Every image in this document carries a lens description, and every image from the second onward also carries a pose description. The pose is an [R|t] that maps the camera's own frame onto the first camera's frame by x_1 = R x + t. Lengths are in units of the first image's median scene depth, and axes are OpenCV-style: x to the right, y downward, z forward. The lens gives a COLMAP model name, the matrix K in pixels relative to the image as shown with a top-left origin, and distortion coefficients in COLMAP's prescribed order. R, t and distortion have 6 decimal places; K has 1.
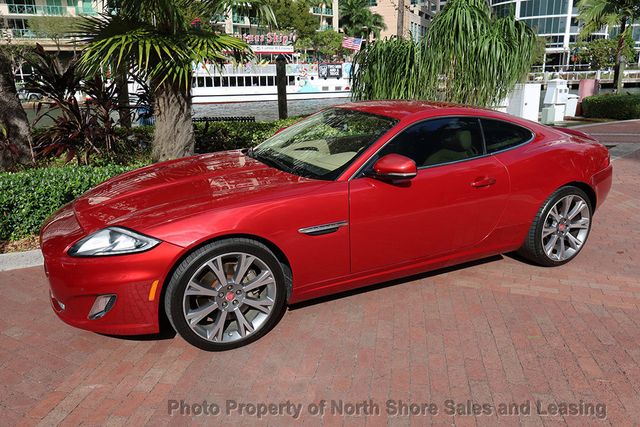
lens RADIAL K [[477.2, 0, 320.0], [0, 477.2, 213.5], [0, 0, 1]] dist [-0.003126, -0.002243]
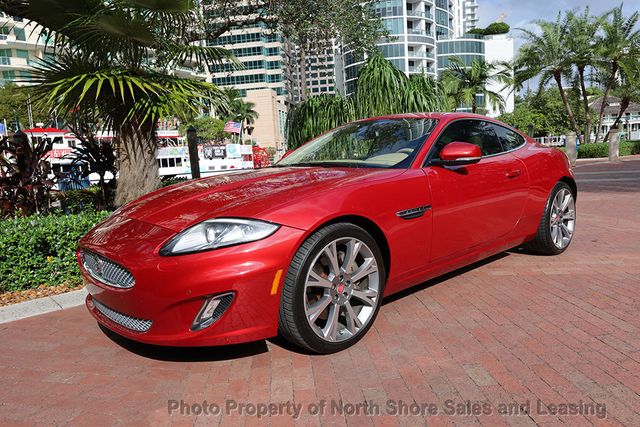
lens RADIAL K [[447.4, 0, 320.0], [0, 447.4, 213.5], [0, 0, 1]] dist [0.015009, 0.002936]
pose [[0.966904, -0.075331, 0.243767, -0.300537], [0.111442, 0.984157, -0.137900, 0.103176], [-0.229517, 0.160502, 0.959980, 0.108312]]
